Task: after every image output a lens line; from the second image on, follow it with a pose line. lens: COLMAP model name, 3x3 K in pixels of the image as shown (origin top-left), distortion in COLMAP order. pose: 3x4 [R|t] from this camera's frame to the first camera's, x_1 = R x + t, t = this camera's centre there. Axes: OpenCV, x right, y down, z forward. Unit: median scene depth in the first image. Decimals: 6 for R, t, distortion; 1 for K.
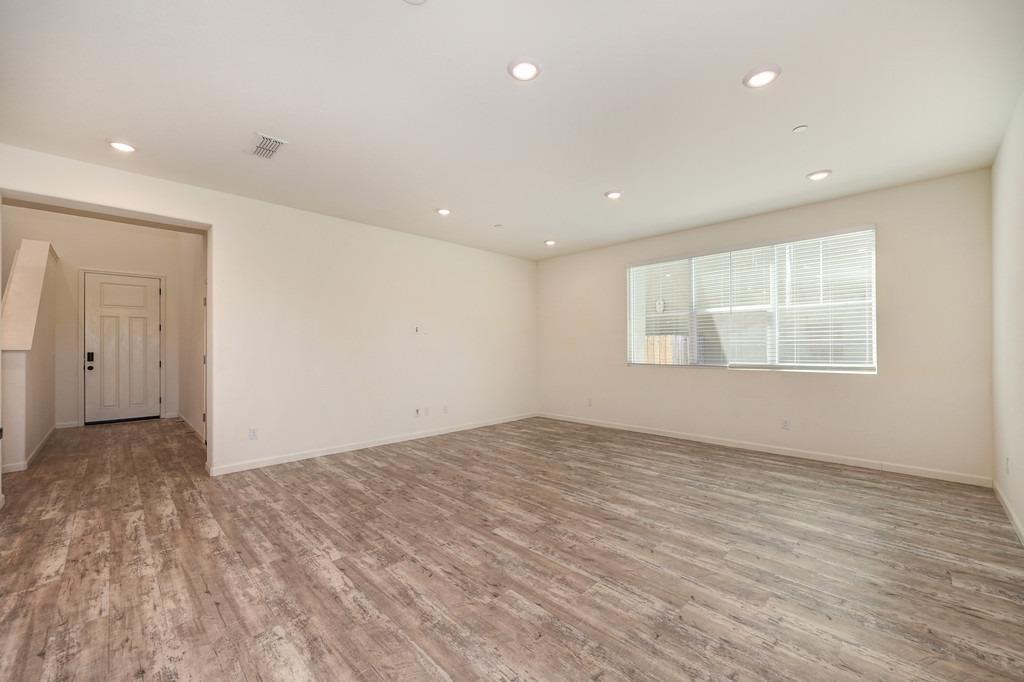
lens RADIAL K [[406.5, 0, 510.7], [0, 406.5, 342.9], [0, 0, 1]] dist [-0.000657, 0.001330]
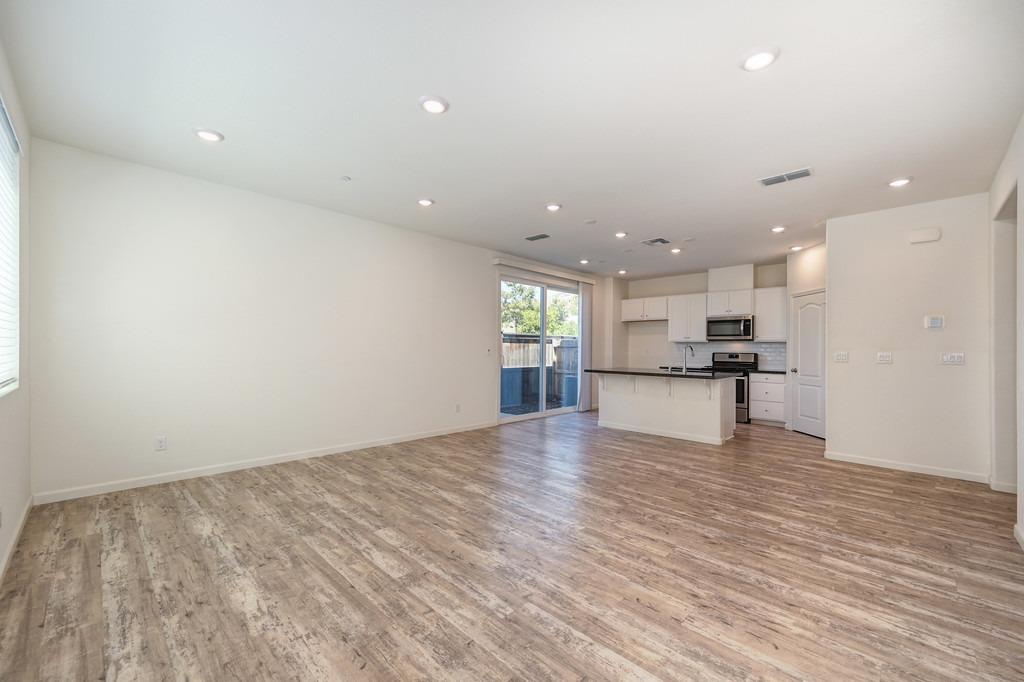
lens RADIAL K [[406.5, 0, 512.3], [0, 406.5, 350.8], [0, 0, 1]] dist [-0.000657, 0.001330]
pose [[-0.999899, -0.005889, -0.012943, 0.159179], [-0.005764, 0.999936, -0.009692, 0.023444], [0.012999, -0.009616, -0.999869, 1.853252]]
